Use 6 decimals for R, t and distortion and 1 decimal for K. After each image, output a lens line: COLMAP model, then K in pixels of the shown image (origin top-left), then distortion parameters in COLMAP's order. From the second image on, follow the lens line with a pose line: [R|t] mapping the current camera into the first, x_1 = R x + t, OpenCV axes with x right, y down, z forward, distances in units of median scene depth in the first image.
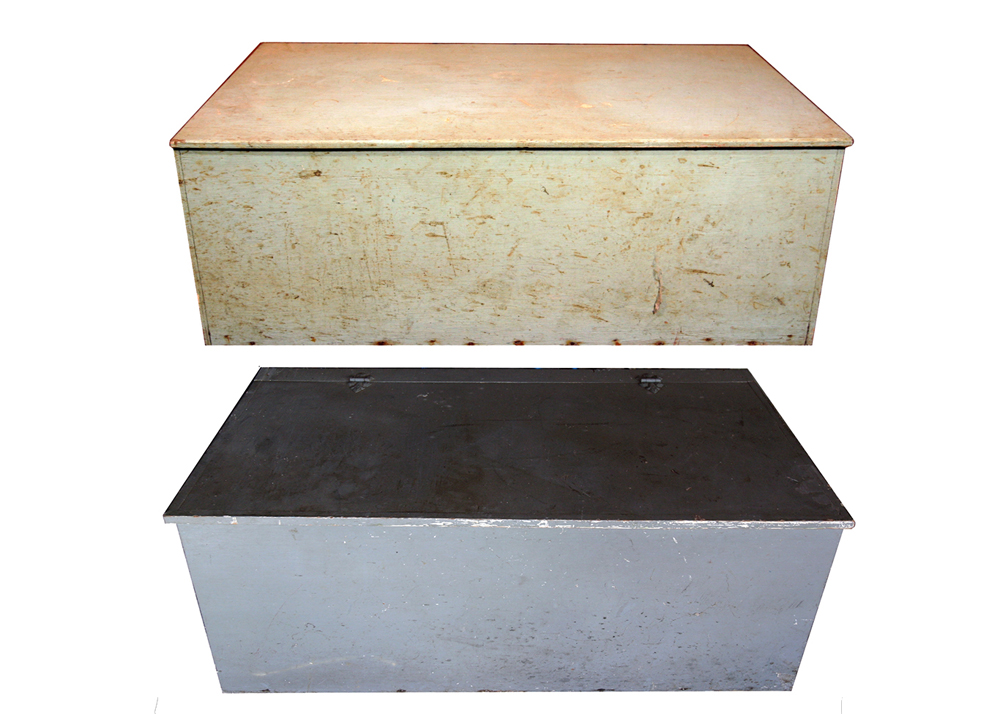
lens RADIAL K [[1056.9, 0, 500.0], [0, 1056.9, 357.0], [0, 0, 1]] dist [-0.057216, -0.000439]
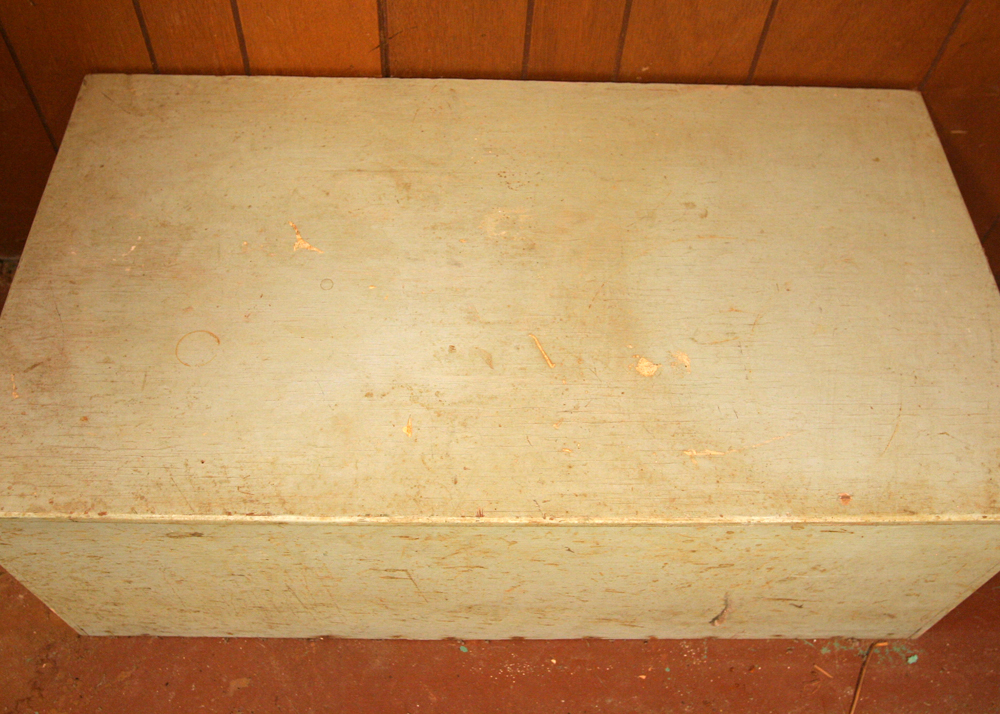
lens RADIAL K [[969.5, 0, 500.0], [0, 969.5, 357.0], [0, 0, 1]] dist [-0.060237, 0.016464]
pose [[0.999635, 0.012315, 0.024026, -0.012581], [-0.023300, 0.843070, 0.537298, -0.546995], [-0.013638, -0.537662, 0.843050, 0.569168]]
